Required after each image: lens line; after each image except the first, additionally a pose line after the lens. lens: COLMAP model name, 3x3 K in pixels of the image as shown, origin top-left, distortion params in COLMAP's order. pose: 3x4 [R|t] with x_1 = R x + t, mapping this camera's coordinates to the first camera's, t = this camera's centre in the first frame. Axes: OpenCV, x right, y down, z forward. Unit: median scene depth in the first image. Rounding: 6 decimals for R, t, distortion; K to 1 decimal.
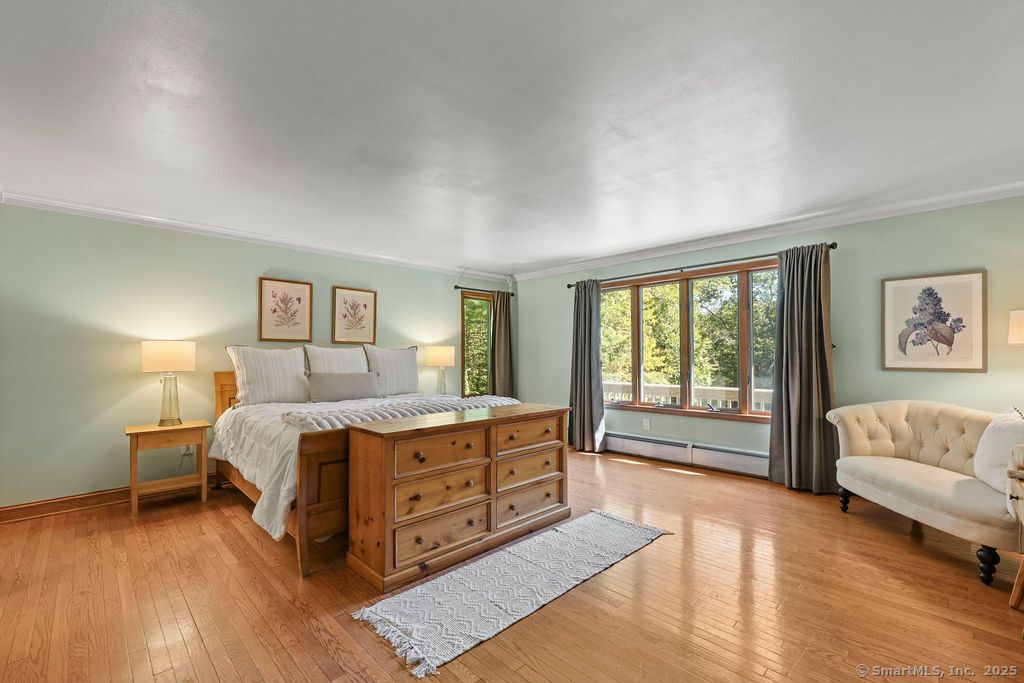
lens RADIAL K [[434.2, 0, 512.8], [0, 434.2, 354.7], [0, 0, 1]] dist [-0.002391, -0.000165]
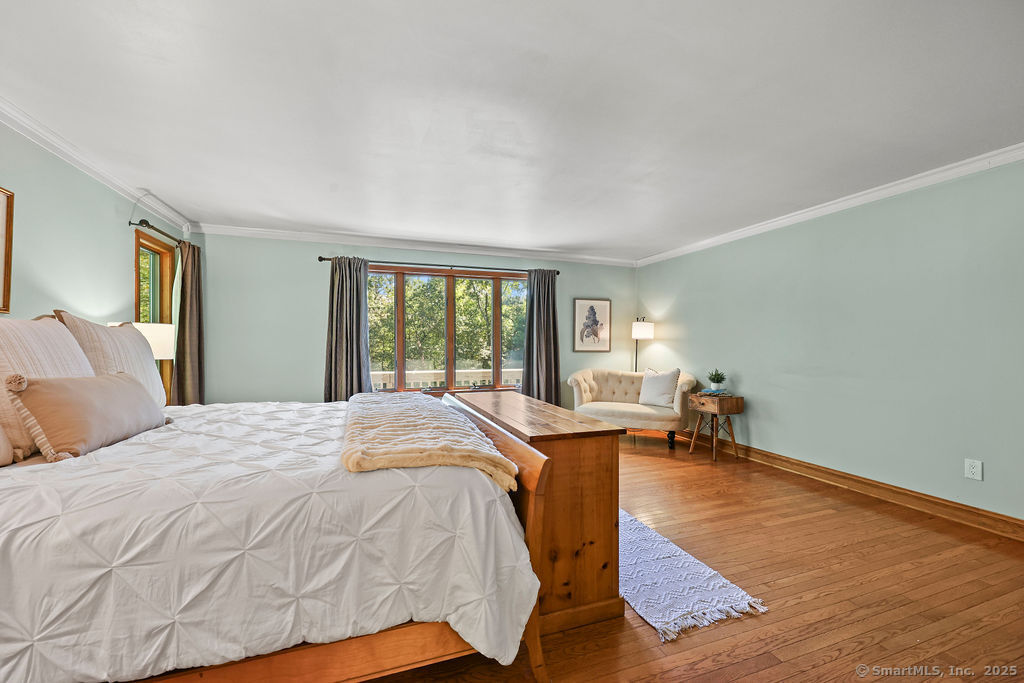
lens RADIAL K [[417.6, 0, 513.1], [0, 417.6, 344.8], [0, 0, 1]] dist [0.001299, 0.000235]
pose [[0.423852, 0.000943, 0.905731, -0.732778], [-0.005289, 0.999985, 0.001434, 0.006727], [-0.905716, -0.005398, 0.423851, 0.539966]]
